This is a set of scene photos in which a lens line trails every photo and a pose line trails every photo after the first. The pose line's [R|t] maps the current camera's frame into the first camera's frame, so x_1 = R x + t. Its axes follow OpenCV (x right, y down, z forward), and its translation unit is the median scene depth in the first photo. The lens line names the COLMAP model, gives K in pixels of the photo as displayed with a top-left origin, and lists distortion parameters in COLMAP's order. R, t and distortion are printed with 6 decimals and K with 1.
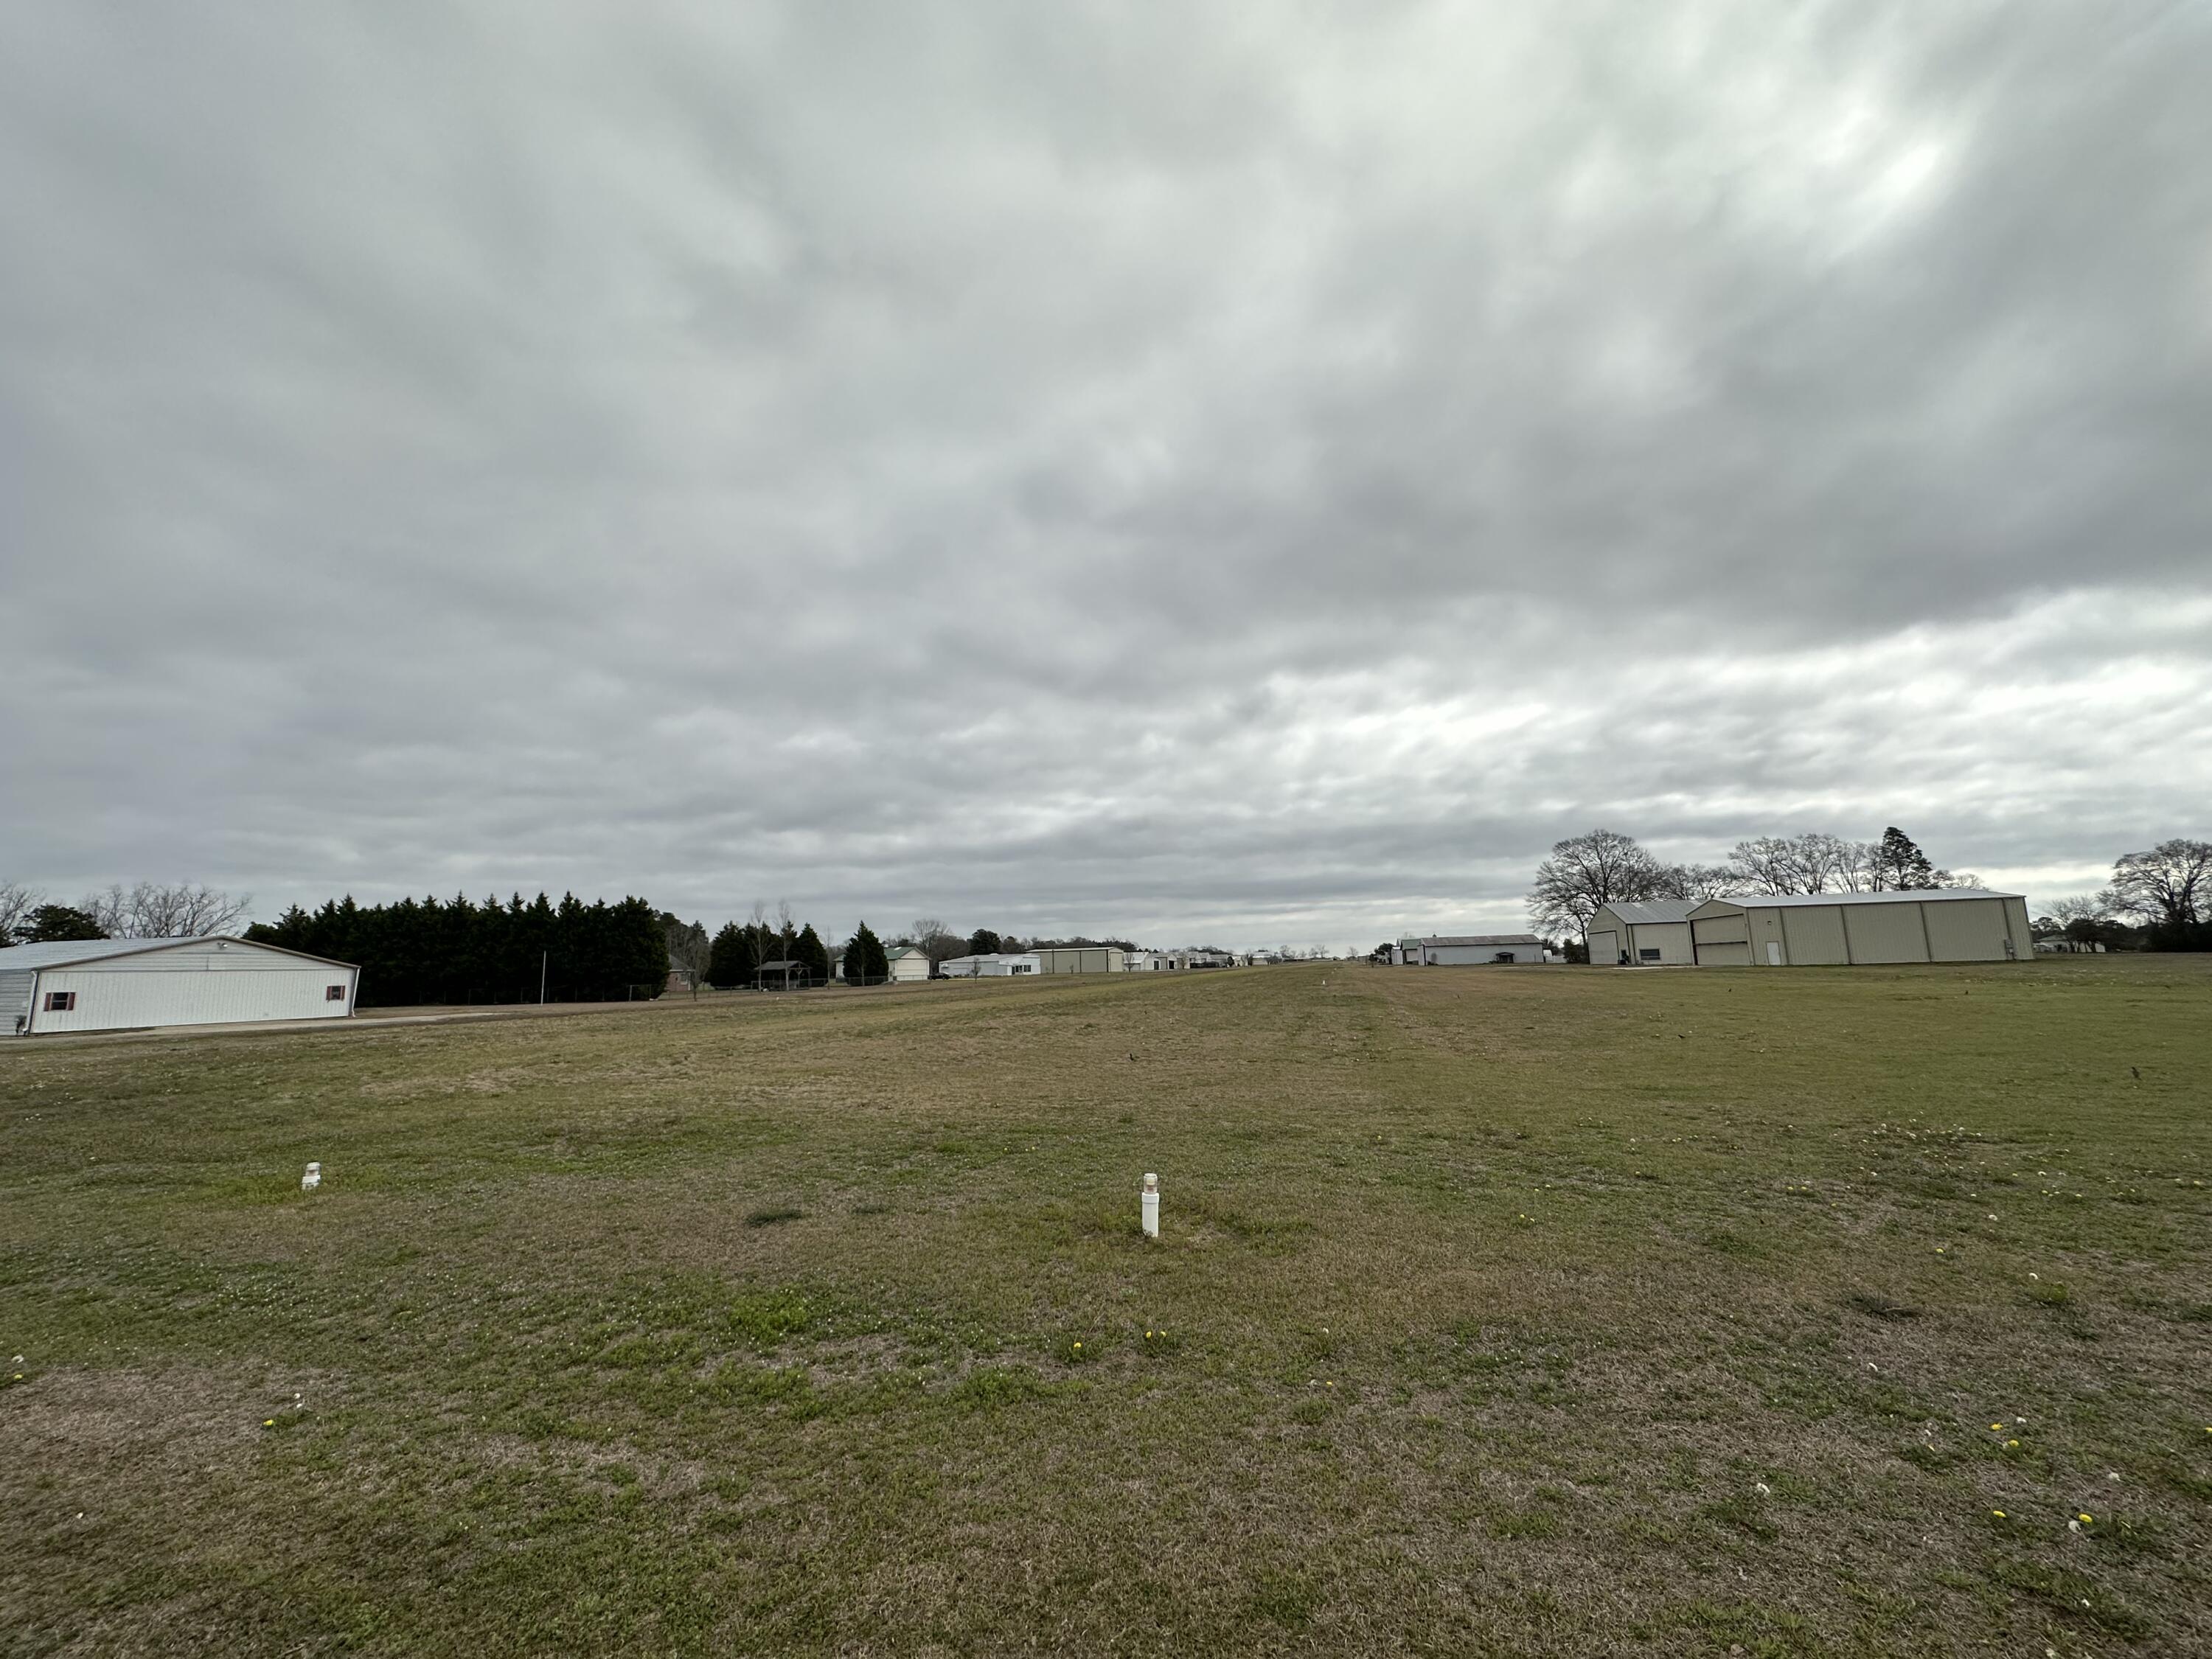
lens RADIAL K [[890.4, 0, 1104.6], [0, 890.4, 827.5], [0, 0, 1]] dist [0.003709, -0.000062]
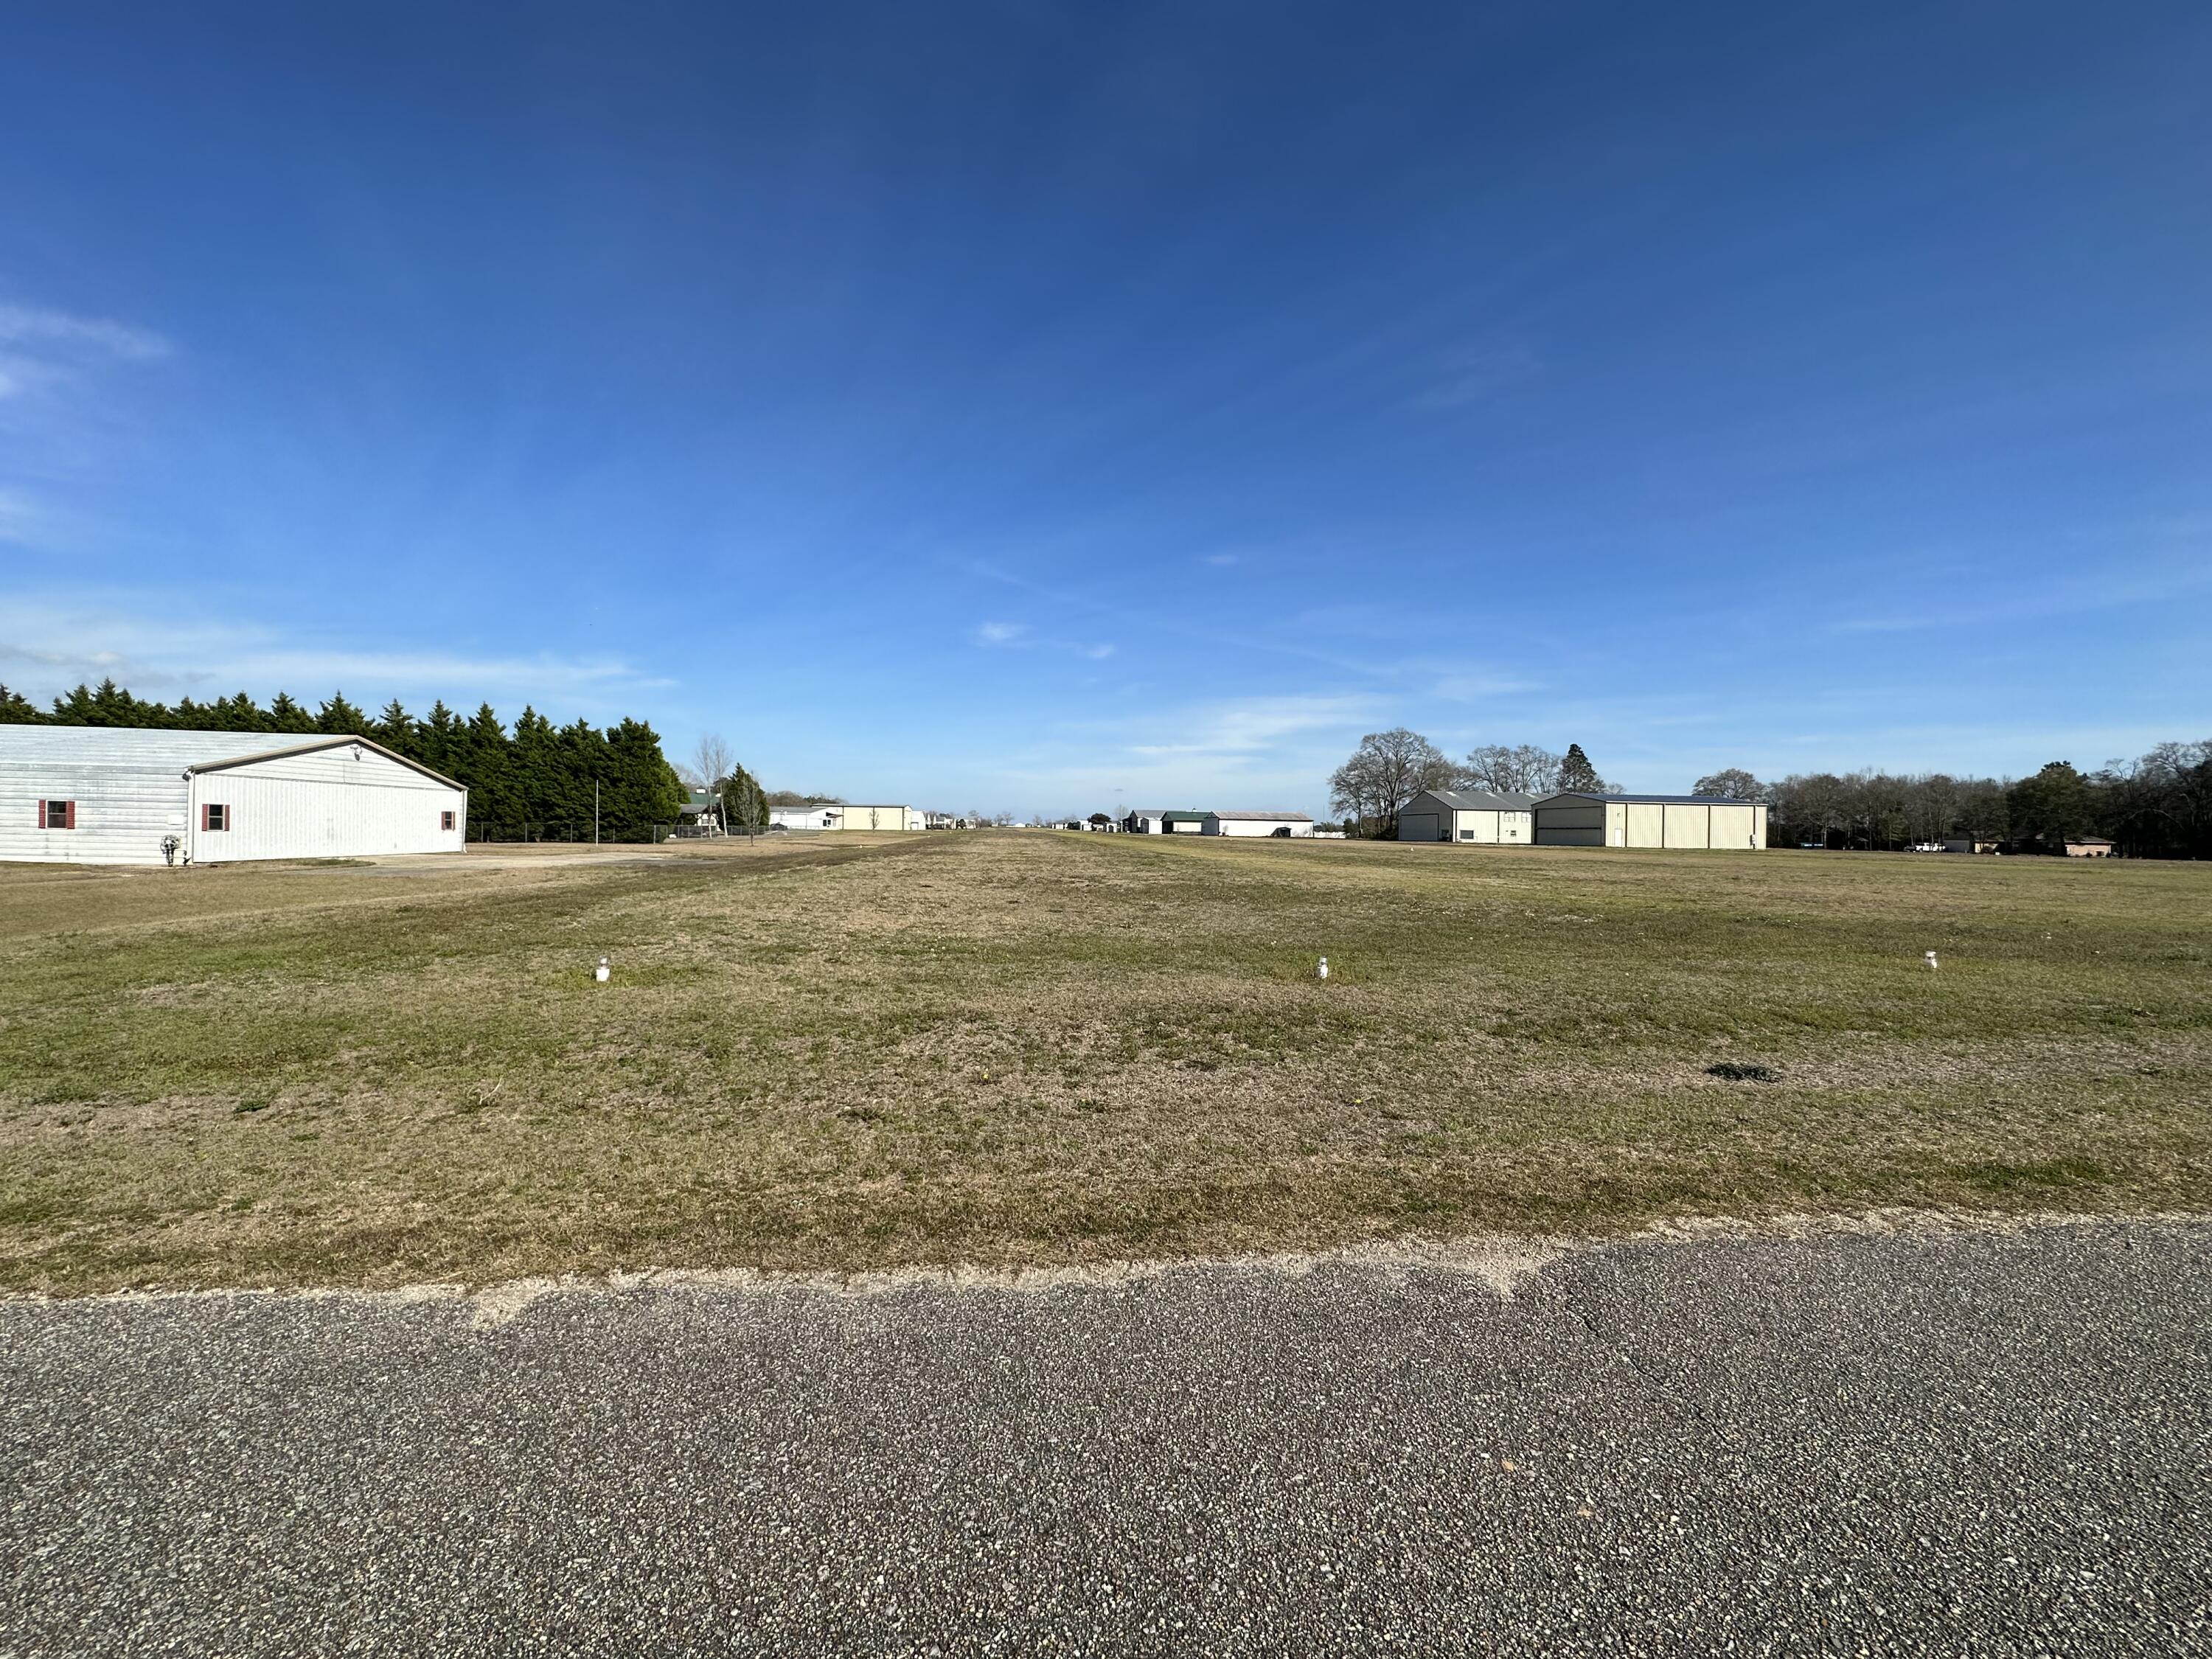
lens RADIAL K [[890.4, 0, 1103.1], [0, 890.4, 831.4], [0, 0, 1]] dist [0.003709, -0.000062]
pose [[0.930632, 0.039564, 0.363811, -0.408164], [-0.095738, 0.985837, 0.137691, 0.023439], [-0.353211, -0.162970, 0.921240, 0.064947]]
